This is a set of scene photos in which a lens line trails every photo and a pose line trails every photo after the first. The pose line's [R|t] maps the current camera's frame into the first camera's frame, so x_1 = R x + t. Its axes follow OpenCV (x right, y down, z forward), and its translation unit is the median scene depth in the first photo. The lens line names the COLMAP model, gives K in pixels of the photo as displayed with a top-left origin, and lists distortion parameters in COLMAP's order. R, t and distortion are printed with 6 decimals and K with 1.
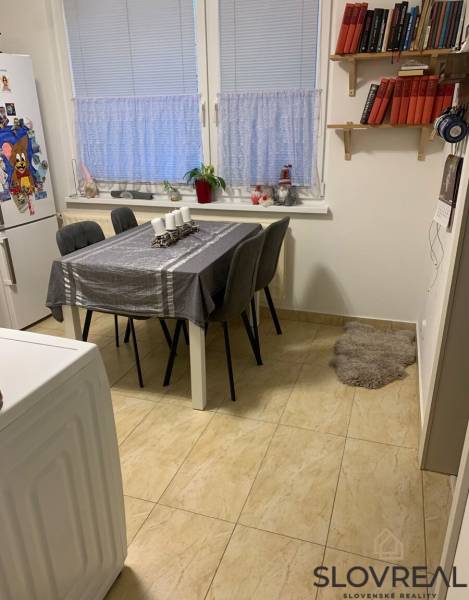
lens RADIAL K [[481.0, 0, 235.5], [0, 481.0, 320.4], [0, 0, 1]] dist [0.002082, -0.000553]
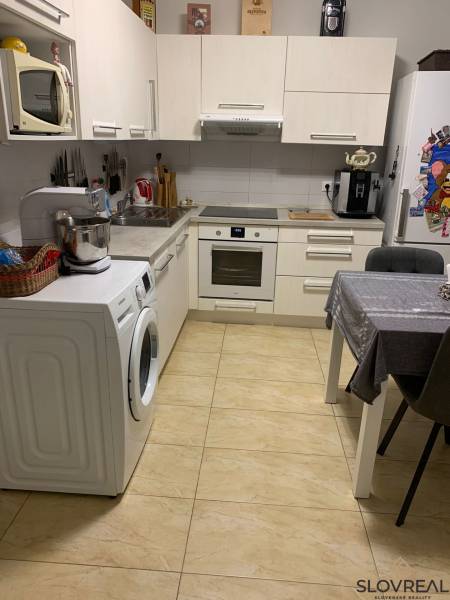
lens RADIAL K [[463.0, 0, 225.0], [0, 463.0, 300.0], [0, 0, 1]] dist [0.002138, 0.000733]
pose [[0.238174, 0.332438, -0.912556, 0.479116], [-0.397427, 0.890687, 0.220744, -0.188483], [0.886186, 0.310099, 0.344258, 0.464106]]
